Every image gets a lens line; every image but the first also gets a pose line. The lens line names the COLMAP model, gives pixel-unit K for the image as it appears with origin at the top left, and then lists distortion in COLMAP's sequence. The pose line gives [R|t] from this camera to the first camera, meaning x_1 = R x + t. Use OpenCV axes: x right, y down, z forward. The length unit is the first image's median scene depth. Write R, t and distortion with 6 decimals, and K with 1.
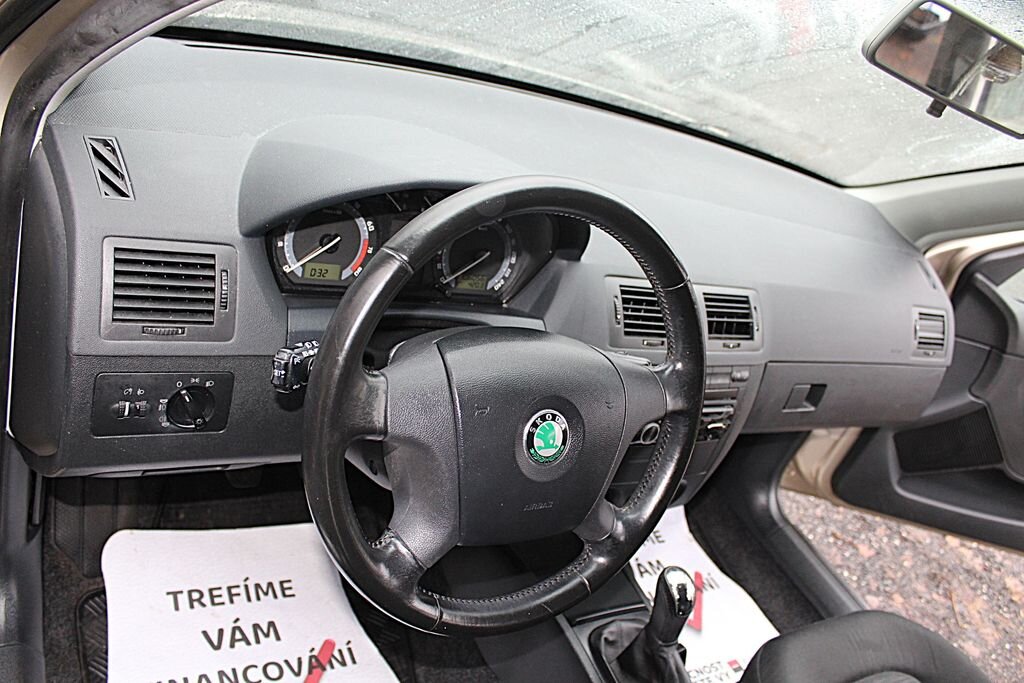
lens RADIAL K [[857.6, 0, 505.3], [0, 857.6, 344.1], [0, 0, 1]] dist [-0.167435, 0.148971]
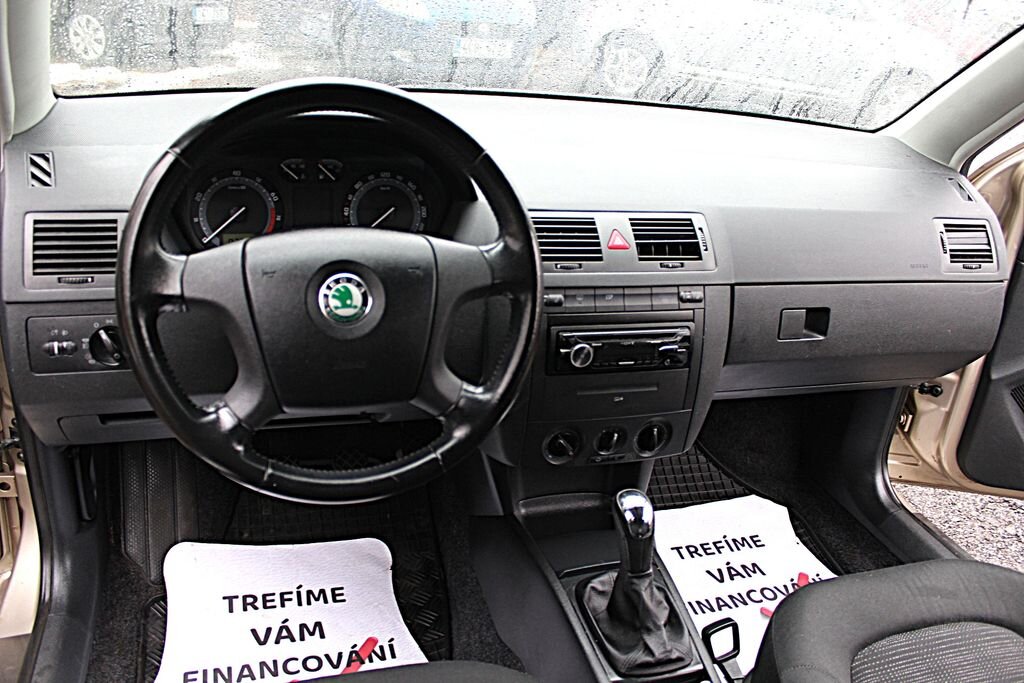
lens RADIAL K [[857.6, 0, 483.4], [0, 857.6, 331.9], [0, 0, 1]] dist [-0.167435, 0.148971]
pose [[0.943797, -0.173912, -0.281074, 0.288834], [0.121753, 0.973511, -0.193525, 0.214345], [0.307285, 0.148427, 0.939971, 0.016763]]
